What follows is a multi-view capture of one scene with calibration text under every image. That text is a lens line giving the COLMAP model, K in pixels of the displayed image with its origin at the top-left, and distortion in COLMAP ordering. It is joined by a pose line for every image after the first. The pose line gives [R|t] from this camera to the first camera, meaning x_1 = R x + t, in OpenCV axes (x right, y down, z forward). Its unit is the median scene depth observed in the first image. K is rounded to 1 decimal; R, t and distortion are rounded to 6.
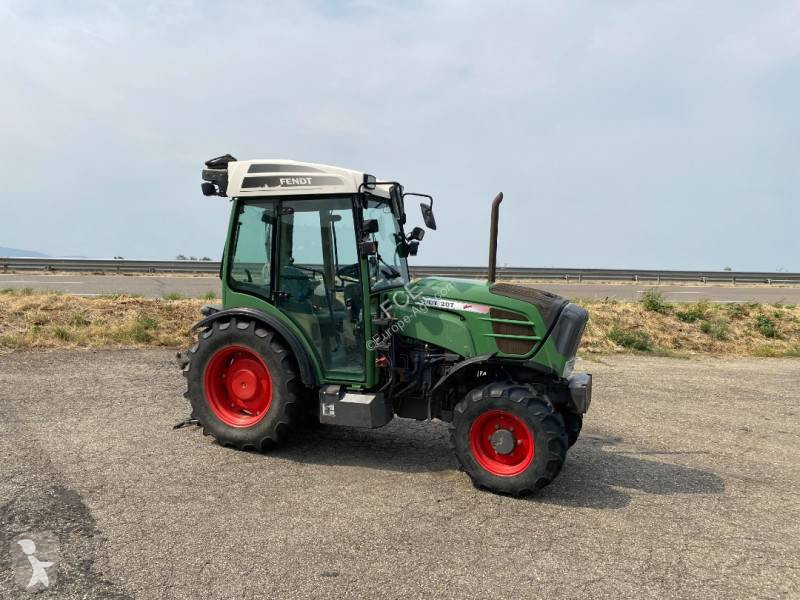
lens RADIAL K [[628.7, 0, 413.1], [0, 628.7, 302.8], [0, 0, 1]] dist [0.045310, -0.061995]
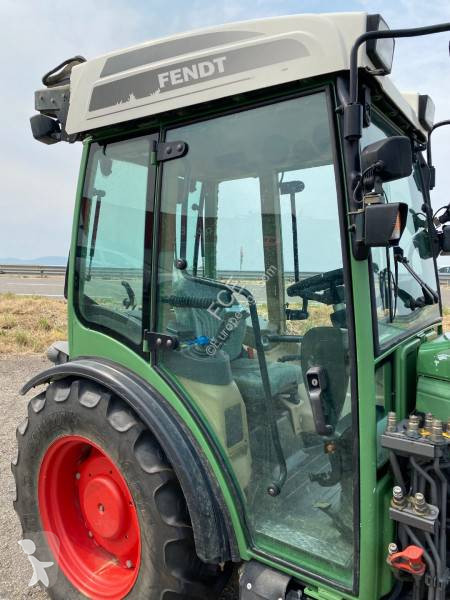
lens RADIAL K [[471.5, 0, 229.6], [0, 471.5, 299.9], [0, 0, 1]] dist [0.045310, -0.061995]
pose [[0.967022, 0.019083, -0.253978, -0.076605], [-0.019303, 0.999812, 0.001629, -0.043076], [0.253961, 0.003328, 0.967209, 0.684077]]
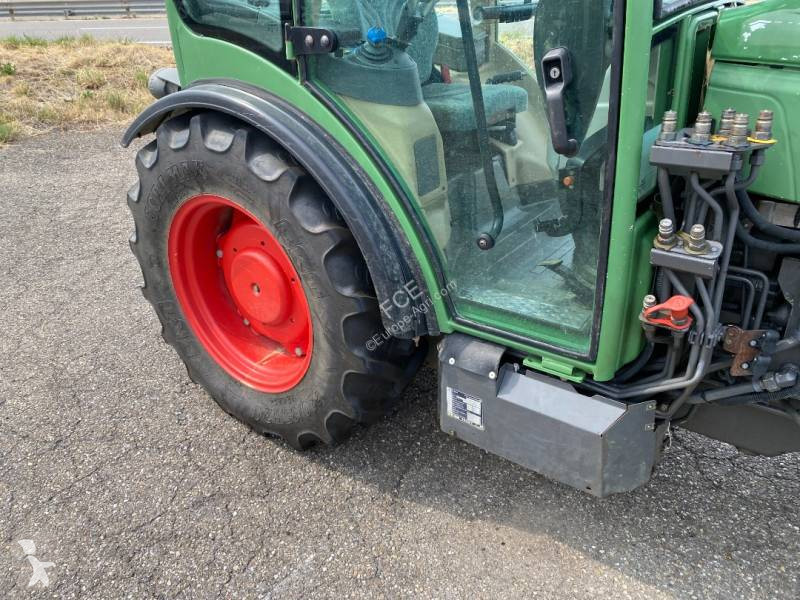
lens RADIAL K [[622.3, 0, 394.6], [0, 622.3, 295.8], [0, 0, 1]] dist [0.048923, -0.051783]
pose [[0.964258, 0.076955, -0.253544, -0.088744], [0.022970, 0.929014, 0.369330, -0.008466], [0.263968, -0.361953, 0.894042, 0.703144]]
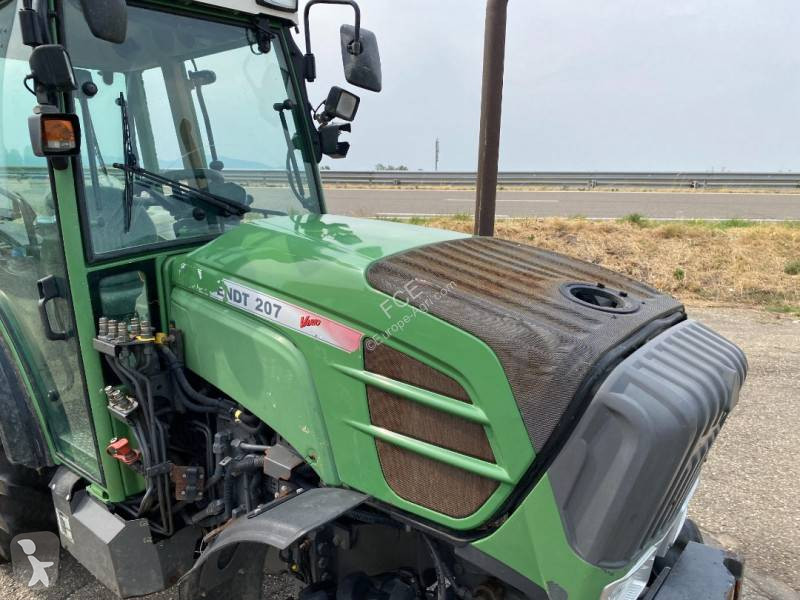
lens RADIAL K [[628.7, 0, 413.1], [0, 628.7, 302.8], [0, 0, 1]] dist [0.045310, -0.061995]
pose [[0.949817, 0.050385, -0.308720, 0.213816], [-0.005324, 0.989403, 0.145095, -0.044688], [0.312760, -0.136170, 0.940021, 0.674455]]
